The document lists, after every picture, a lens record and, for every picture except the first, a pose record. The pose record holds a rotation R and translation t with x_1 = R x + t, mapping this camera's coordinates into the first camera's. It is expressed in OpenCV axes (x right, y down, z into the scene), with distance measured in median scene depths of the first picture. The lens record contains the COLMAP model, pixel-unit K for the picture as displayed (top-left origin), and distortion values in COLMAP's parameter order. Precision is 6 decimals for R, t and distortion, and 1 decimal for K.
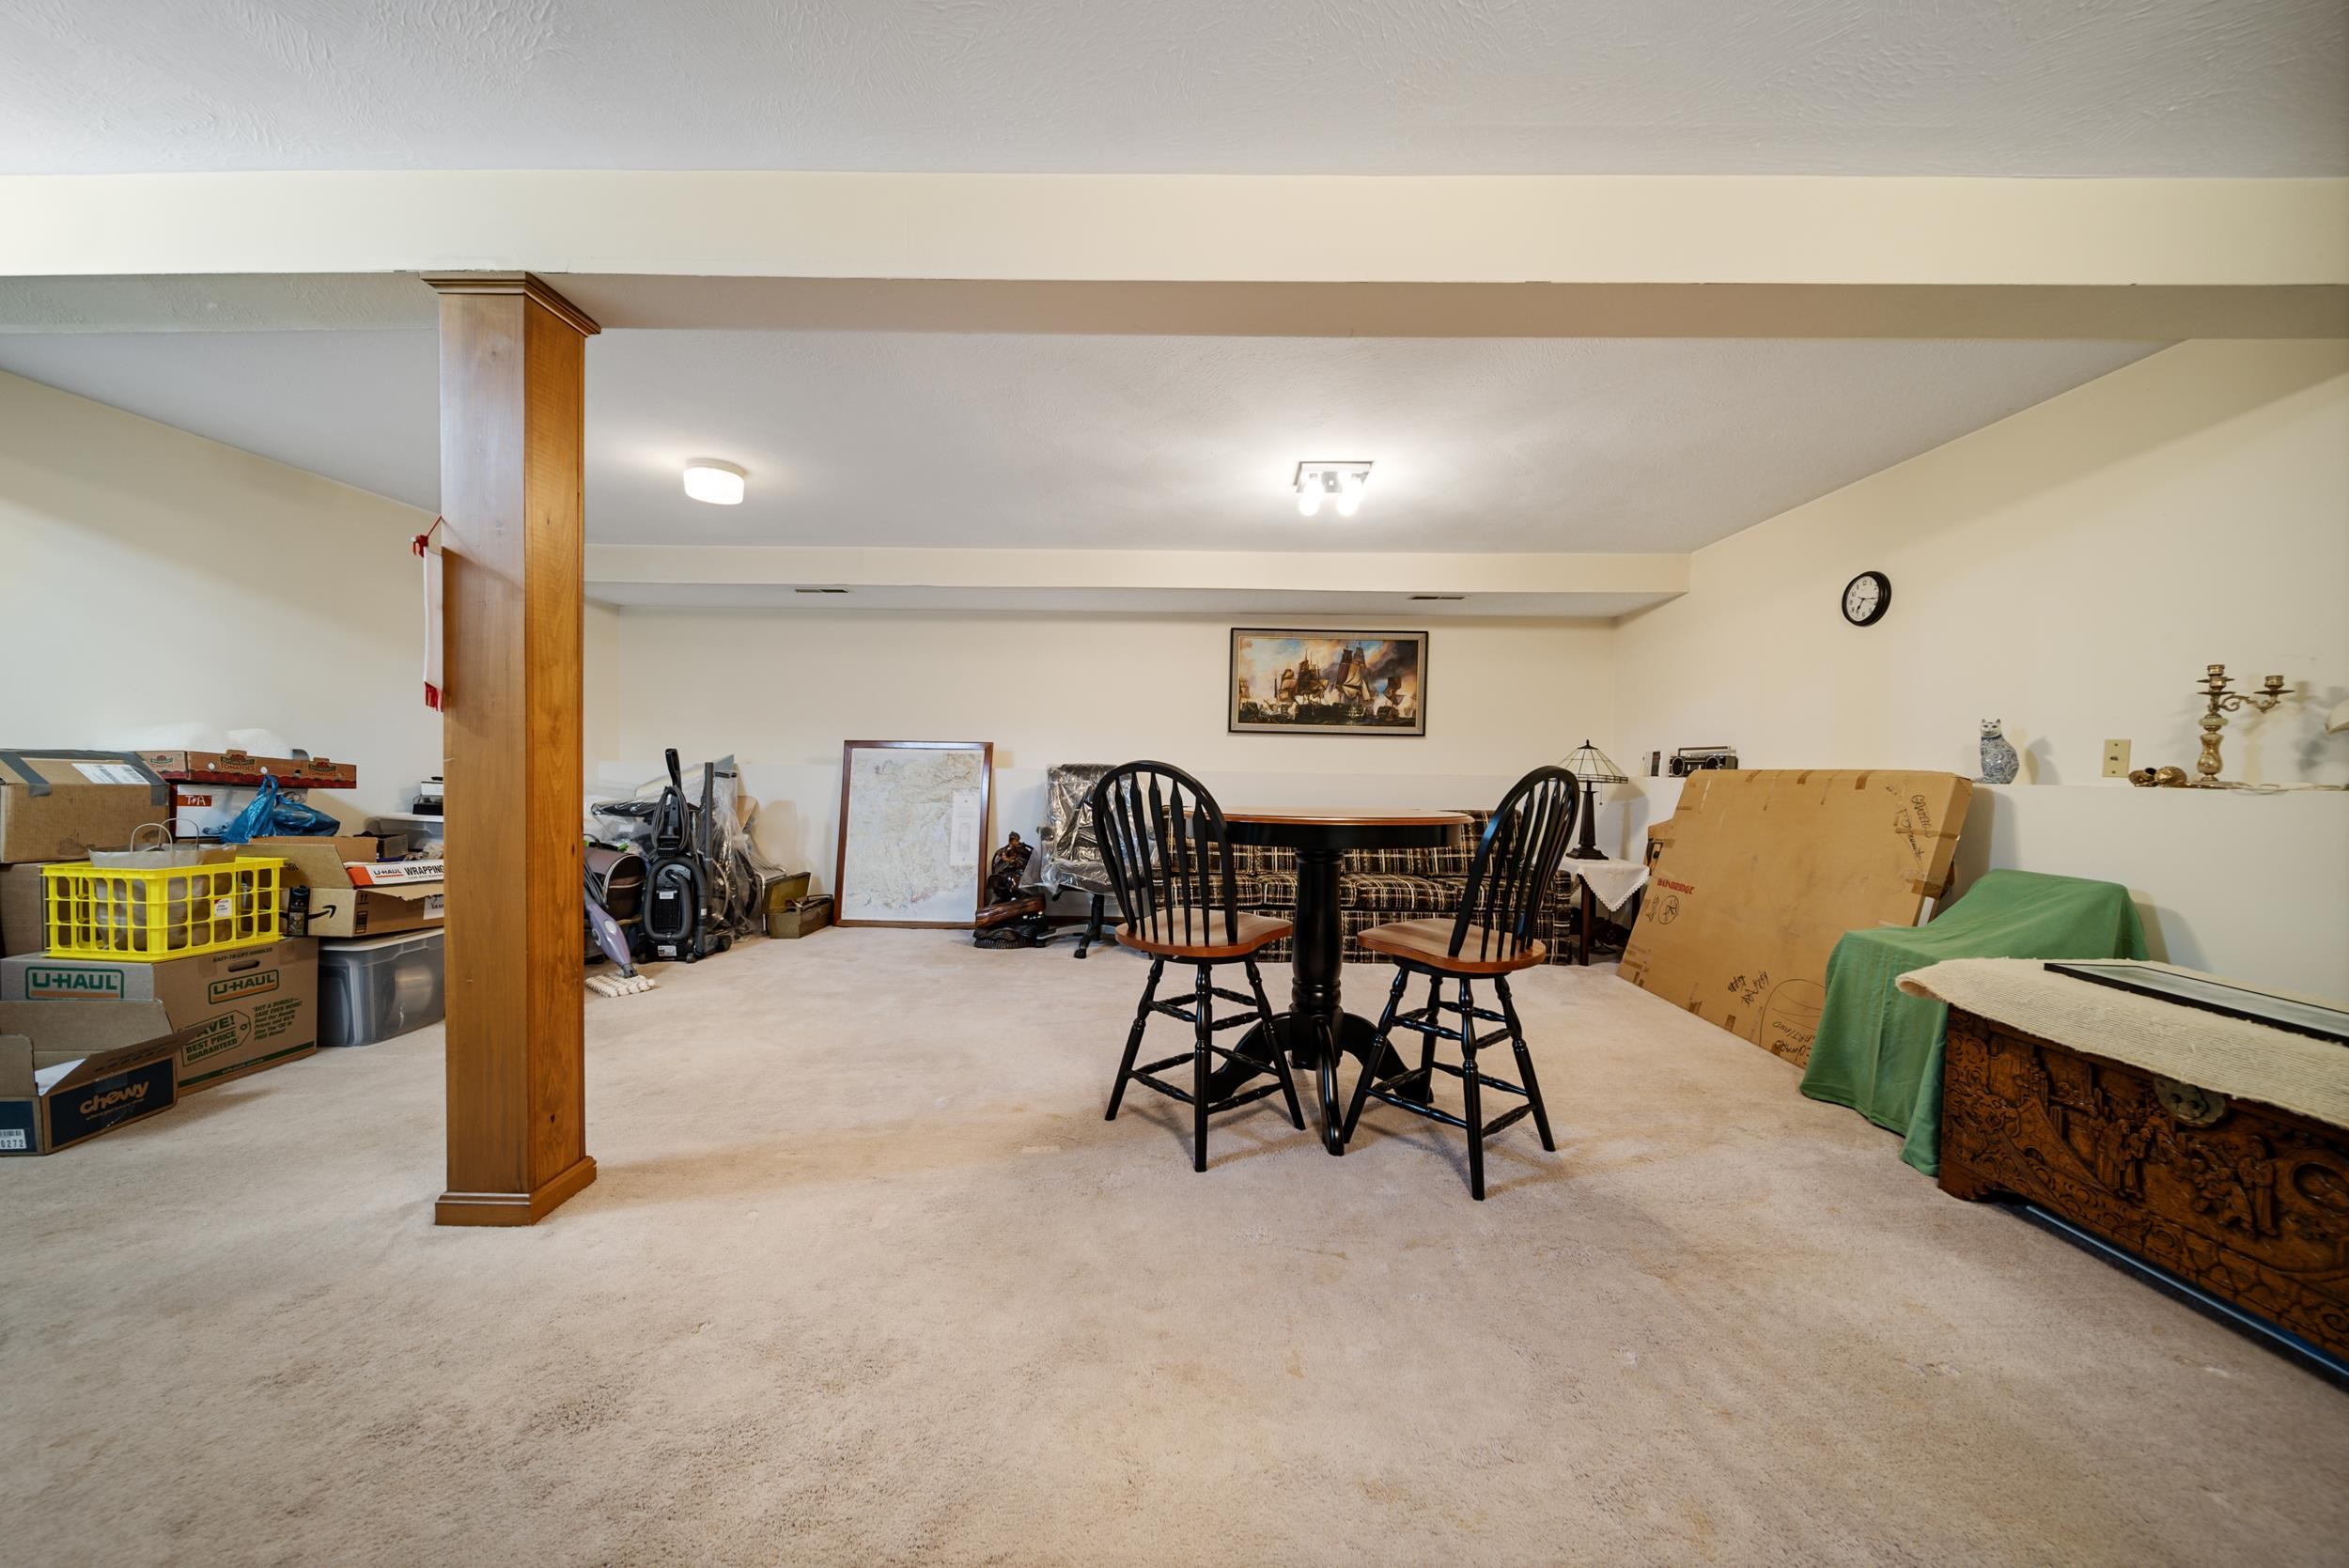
lens RADIAL K [[843.8, 0, 1182.5], [0, 843.8, 775.0], [0, 0, 1]] dist [-0.006676, -0.000030]
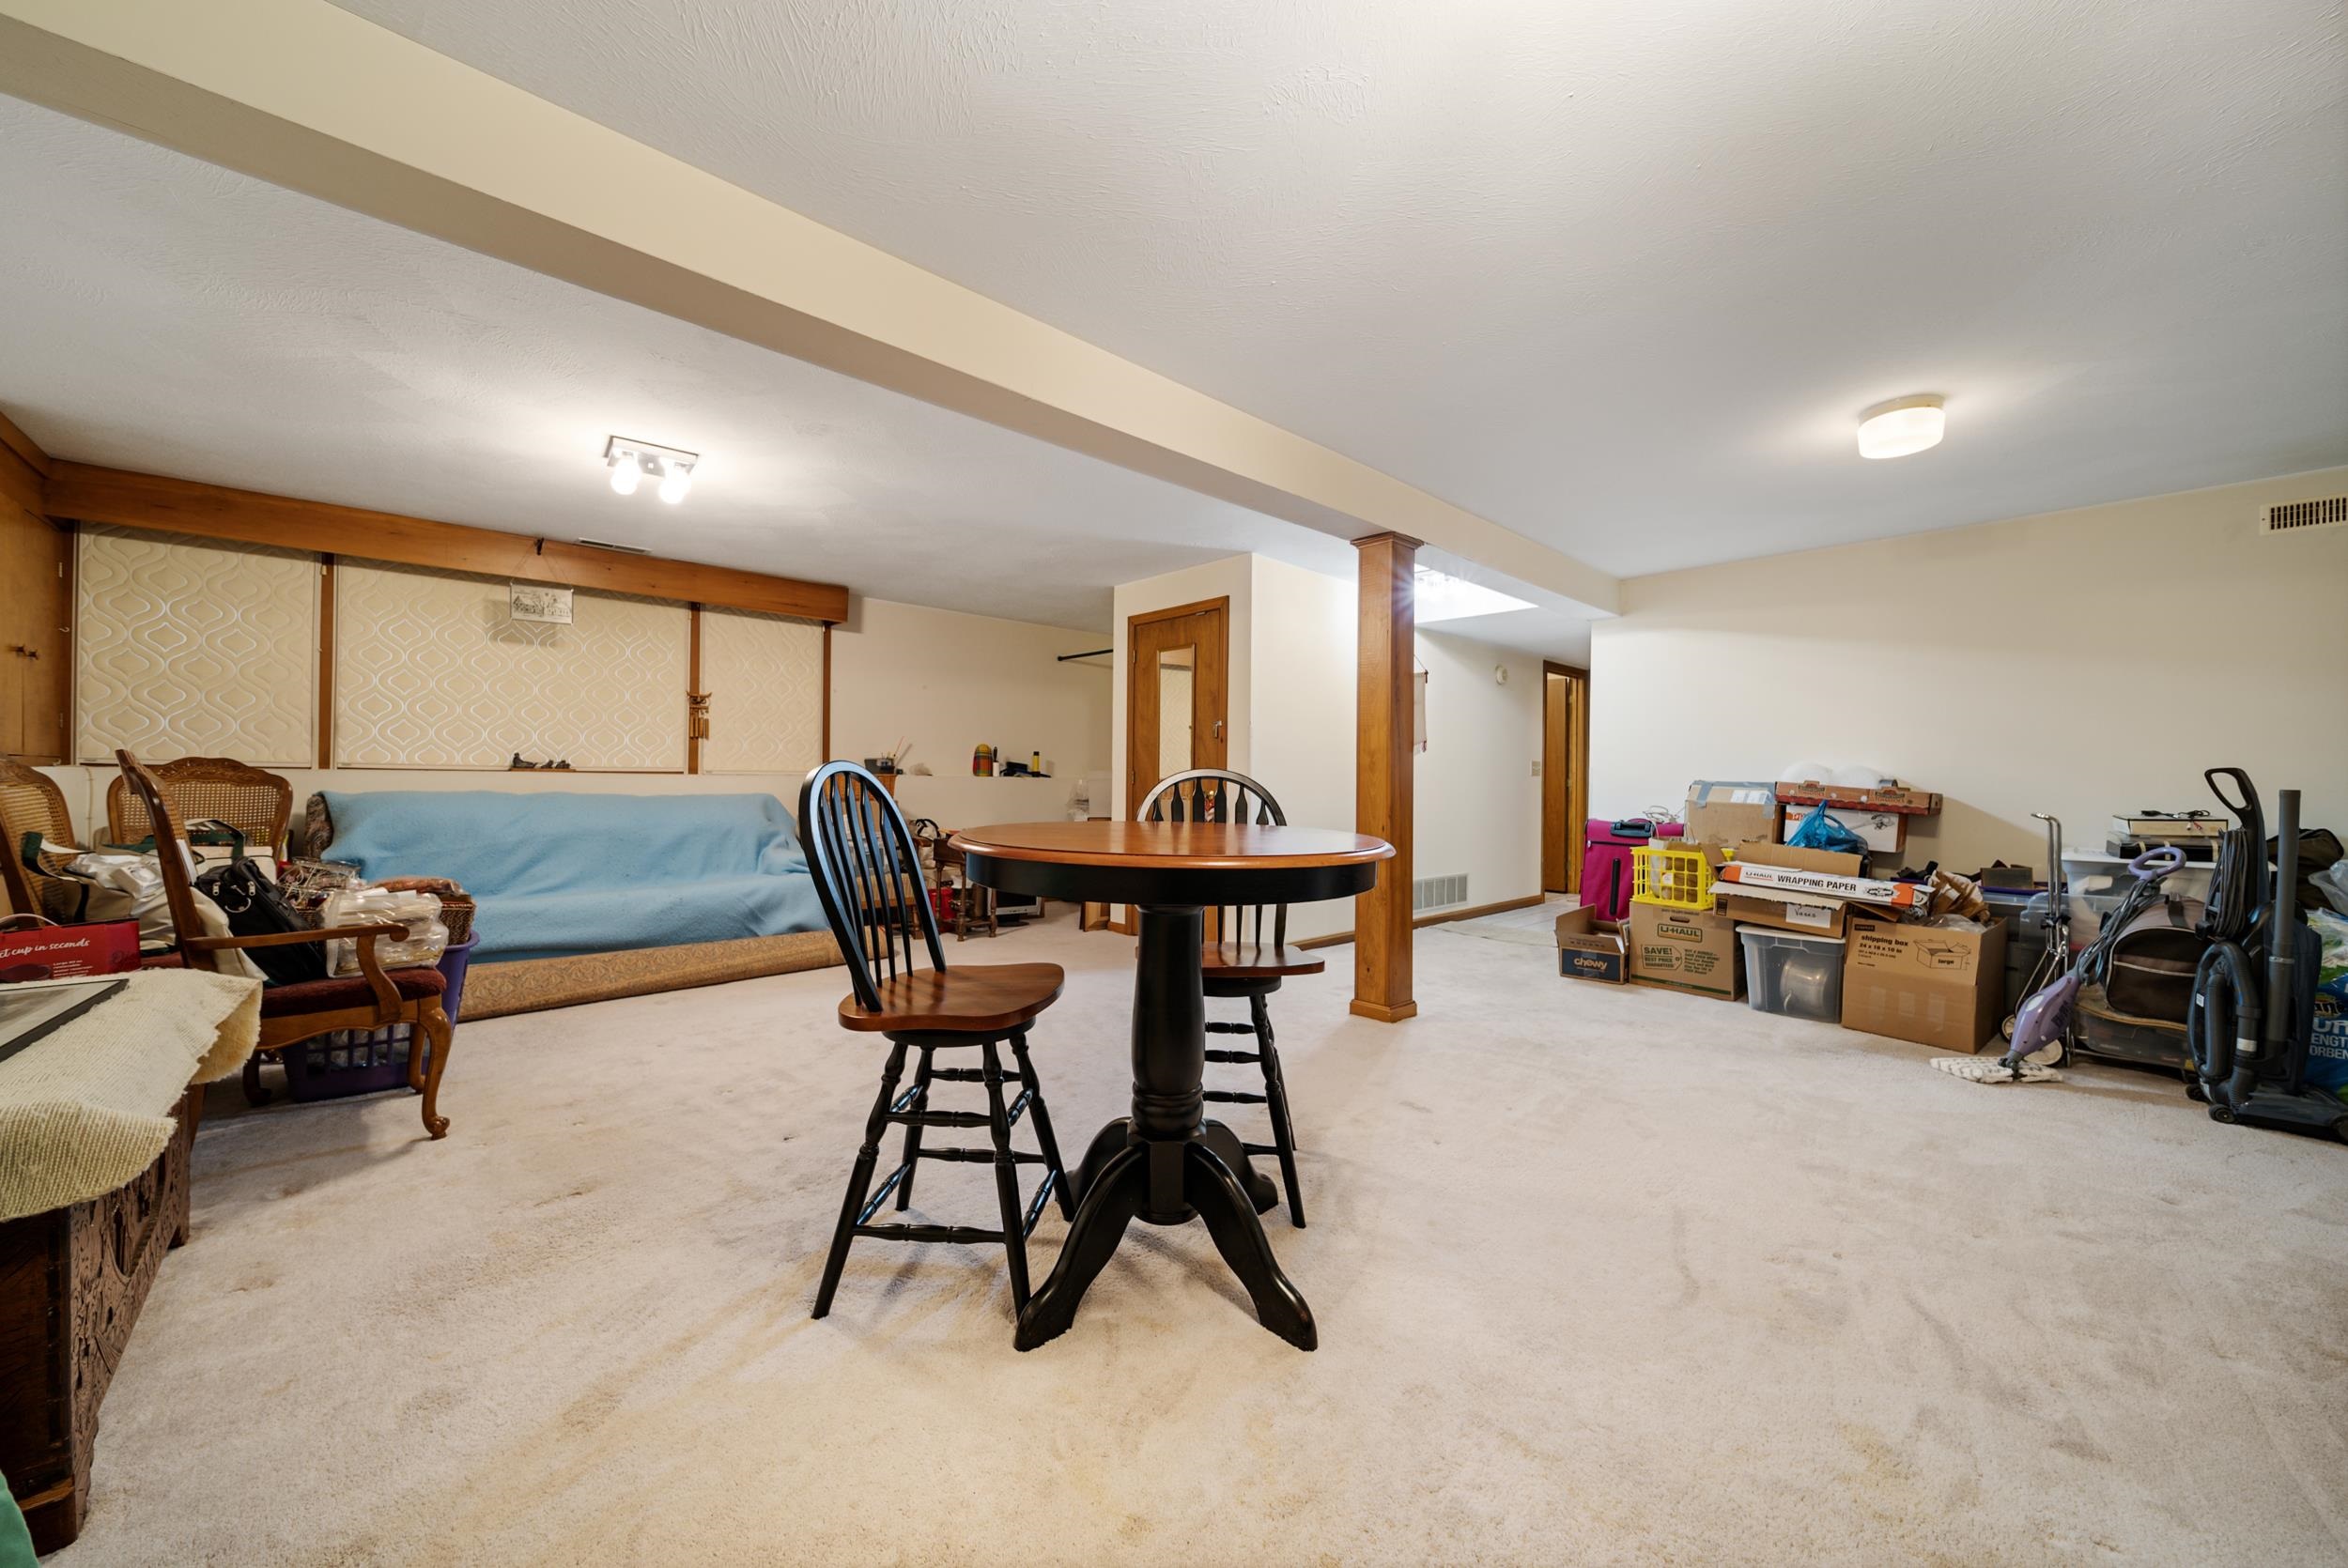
lens RADIAL K [[843.4, 0, 1182.0], [0, 843.4, 775.0], [0, 0, 1]] dist [-0.006676, -0.000030]
pose [[-0.707930, -0.016659, -0.706086, 0.592346], [-0.022292, 0.999751, -0.001237, -0.016111], [0.705931, 0.014864, -0.708125, 1.353446]]
